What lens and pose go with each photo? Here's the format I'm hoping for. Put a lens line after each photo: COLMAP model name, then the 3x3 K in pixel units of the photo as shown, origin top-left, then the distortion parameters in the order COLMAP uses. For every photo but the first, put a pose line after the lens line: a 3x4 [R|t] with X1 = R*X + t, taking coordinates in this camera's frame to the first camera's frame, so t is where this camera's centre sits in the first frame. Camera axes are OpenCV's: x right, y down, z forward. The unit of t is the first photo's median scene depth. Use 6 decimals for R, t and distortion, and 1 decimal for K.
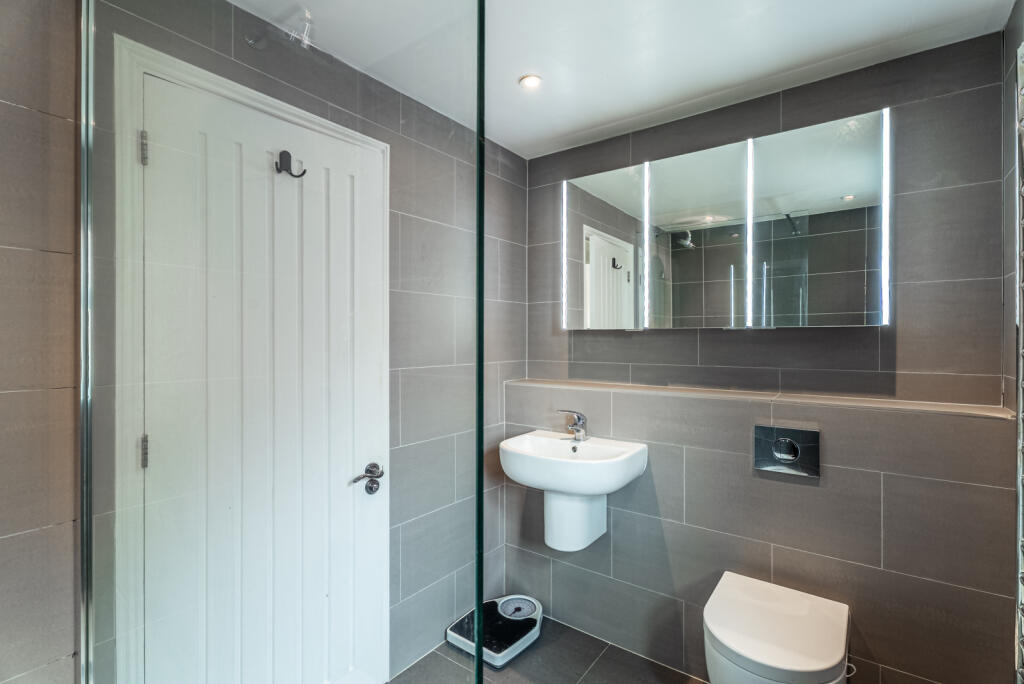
lens RADIAL K [[457.2, 0, 511.4], [0, 457.2, 344.3], [0, 0, 1]] dist [0.002332, -0.000361]
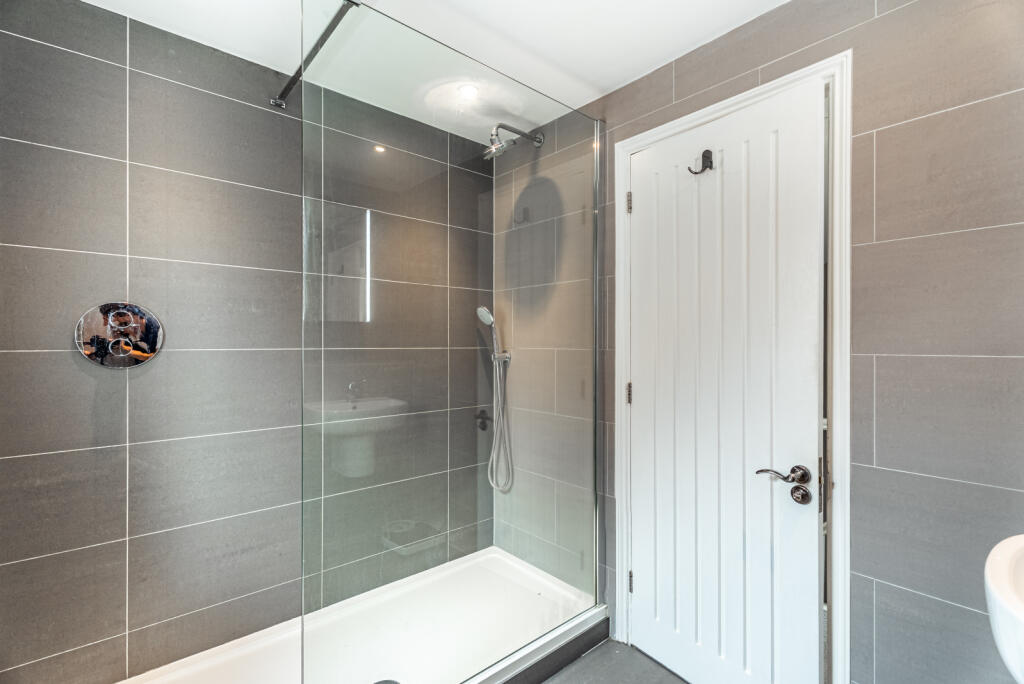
lens RADIAL K [[457.2, 0, 510.4], [0, 457.2, 339.9], [0, 0, 1]] dist [0.002332, -0.000361]
pose [[-0.196338, 0.000778, -0.980536, 0.698356], [0.000305, 1.000000, 0.000732, 0.040454], [0.980536, -0.000155, -0.196338, 0.750490]]
